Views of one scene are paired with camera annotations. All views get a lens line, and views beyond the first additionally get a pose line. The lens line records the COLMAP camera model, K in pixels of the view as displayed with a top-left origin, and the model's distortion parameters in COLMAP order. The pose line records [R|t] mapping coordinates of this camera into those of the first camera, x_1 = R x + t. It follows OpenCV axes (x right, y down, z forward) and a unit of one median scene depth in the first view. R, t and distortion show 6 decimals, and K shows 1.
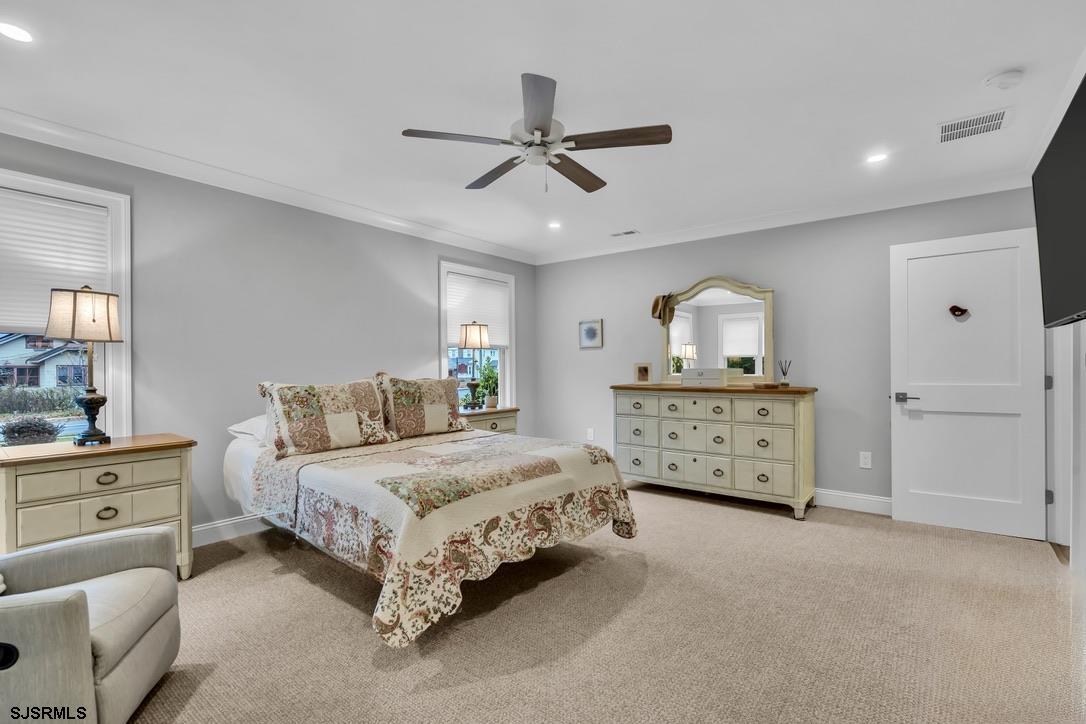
lens RADIAL K [[492.1, 0, 536.6], [0, 492.1, 367.0], [0, 0, 1]] dist [-0.000966, 0.000077]
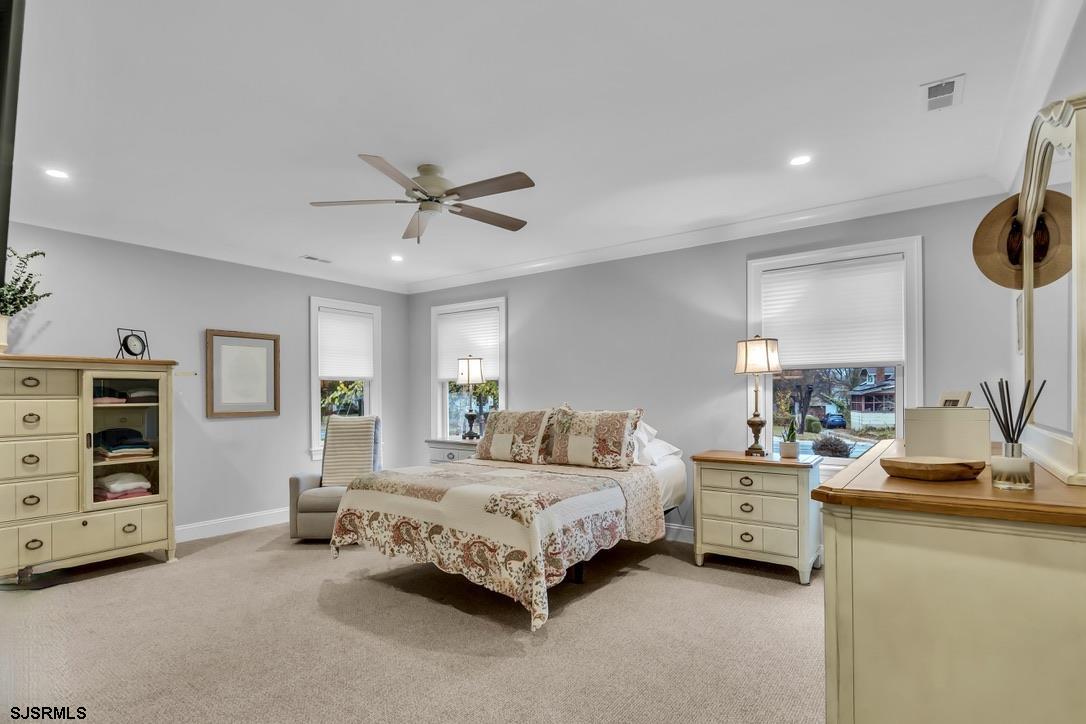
lens RADIAL K [[556.9, 0, 540.9], [0, 556.9, 393.1], [0, 0, 1]] dist [-0.001516, -0.000143]
pose [[0.039681, -0.003061, -0.999208, 1.032099], [0.004431, 0.999986, -0.002887, -0.010000], [0.999203, -0.004313, 0.039694, 0.980891]]
